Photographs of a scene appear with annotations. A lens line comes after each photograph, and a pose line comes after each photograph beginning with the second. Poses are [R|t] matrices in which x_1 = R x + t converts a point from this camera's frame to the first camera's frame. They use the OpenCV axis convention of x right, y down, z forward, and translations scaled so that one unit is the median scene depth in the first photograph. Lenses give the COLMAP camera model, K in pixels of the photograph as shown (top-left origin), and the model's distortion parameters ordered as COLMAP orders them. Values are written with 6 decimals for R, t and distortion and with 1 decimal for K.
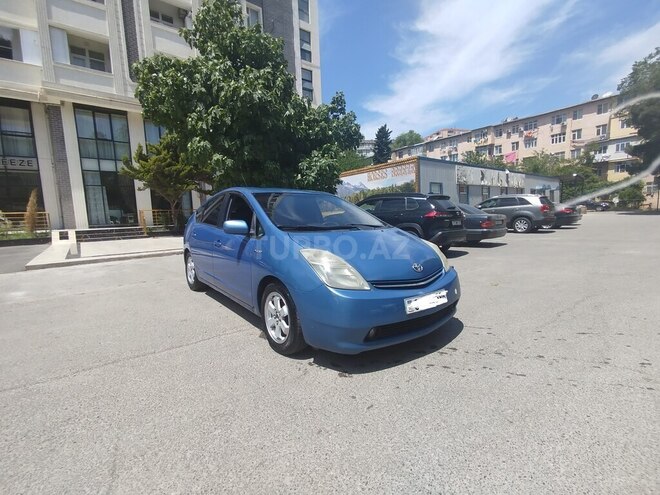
lens RADIAL K [[305.8, 0, 334.0], [0, 305.8, 249.3], [0, 0, 1]] dist [-0.008658, 0.001118]
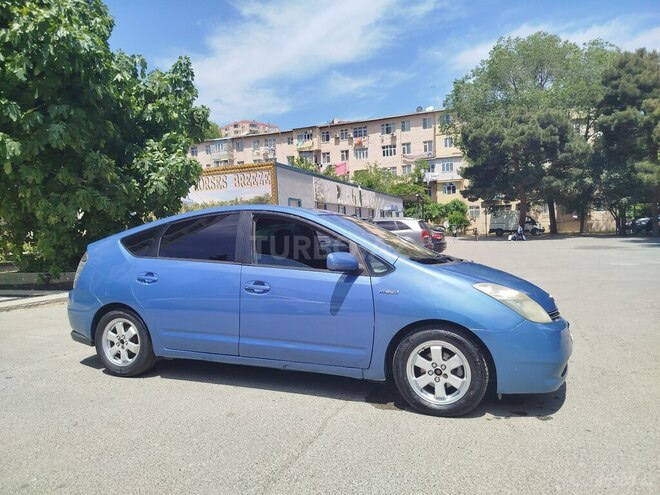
lens RADIAL K [[465.2, 0, 332.6], [0, 465.2, 252.1], [0, 0, 1]] dist [0.026502, -0.022566]
pose [[0.855668, -0.014489, 0.517323, -0.235140], [0.060542, 0.995547, -0.072255, -0.004855], [-0.513973, 0.093146, 0.852734, 0.013698]]
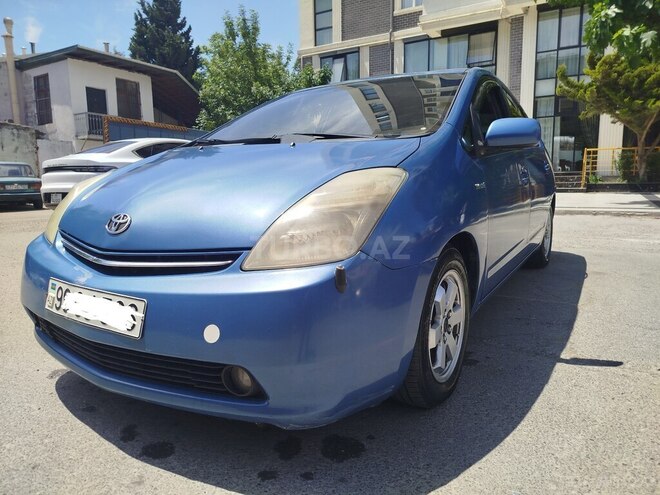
lens RADIAL K [[465.2, 0, 328.8], [0, 465.2, 248.8], [0, 0, 1]] dist [0.026502, -0.022566]
pose [[0.312377, 0.165449, -0.935439, 0.198851], [-0.102310, 0.984848, 0.140023, -0.005294], [0.944433, 0.051965, 0.324572, 0.226014]]
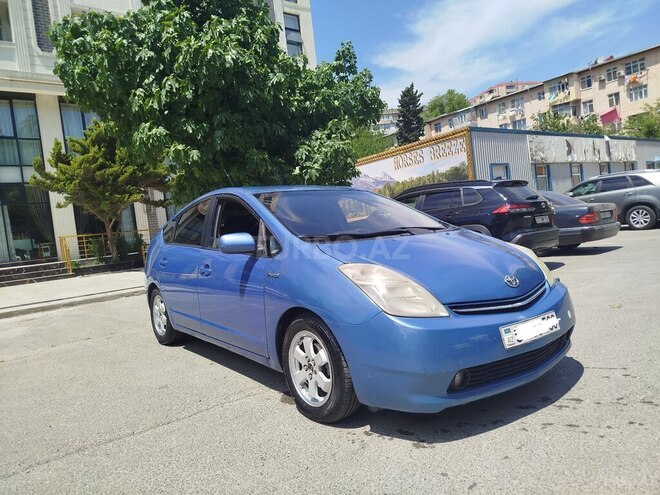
lens RADIAL K [[465.2, 0, 331.5], [0, 465.2, 249.8], [0, 0, 1]] dist [0.026502, -0.022566]
pose [[0.997137, -0.070936, -0.026185, -0.020443], [0.069242, 0.995748, -0.060757, 0.005438], [0.030383, 0.058770, 0.997809, -0.012634]]
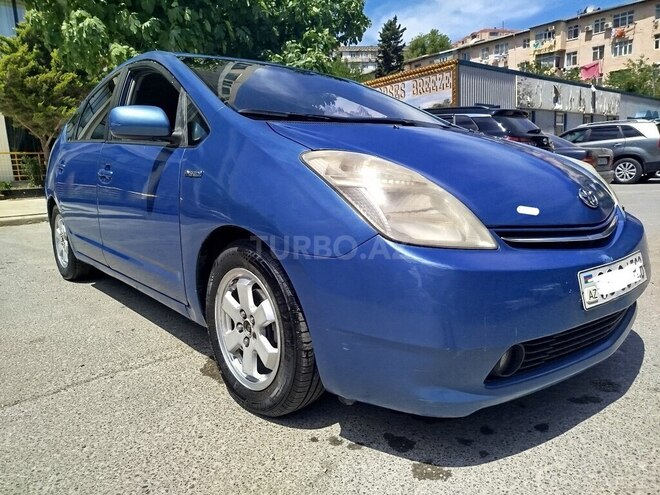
lens RADIAL K [[465.2, 0, 334.6], [0, 465.2, 252.1], [0, 0, 1]] dist [0.026502, -0.022566]
pose [[0.998840, -0.018125, 0.044620, -0.020632], [0.015234, 0.997813, 0.064320, 0.018024], [-0.045688, -0.063566, 0.996931, 0.082064]]
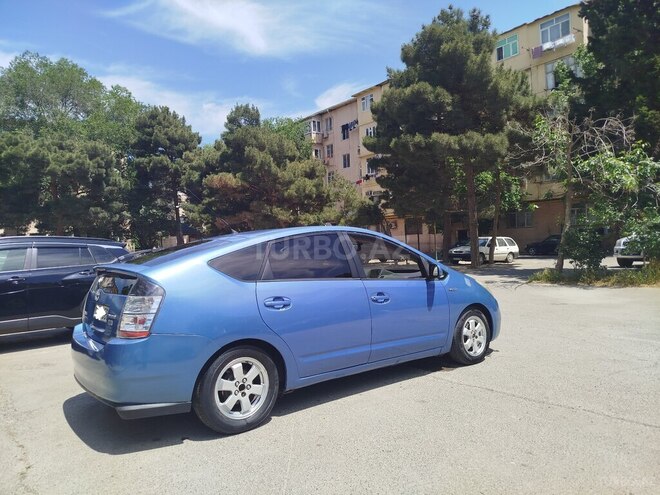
lens RADIAL K [[465.2, 0, 334.9], [0, 465.2, 244.7], [0, 0, 1]] dist [0.026502, -0.022566]
pose [[-0.008434, 0.035596, 0.999331, -0.479421], [0.154803, 0.987365, -0.033863, -0.040503], [-0.987909, 0.154413, -0.013838, 0.342816]]
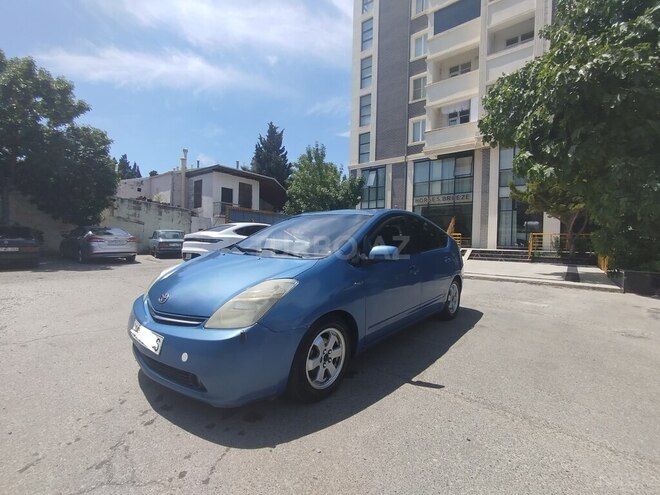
lens RADIAL K [[305.8, 0, 334.7], [0, 305.8, 247.4], [0, 0, 1]] dist [-0.008658, 0.001118]
pose [[0.189700, 0.057035, -0.980184, 0.250915], [-0.138640, 0.989865, 0.030767, -0.035380], [0.972005, 0.130056, 0.195685, 0.268465]]
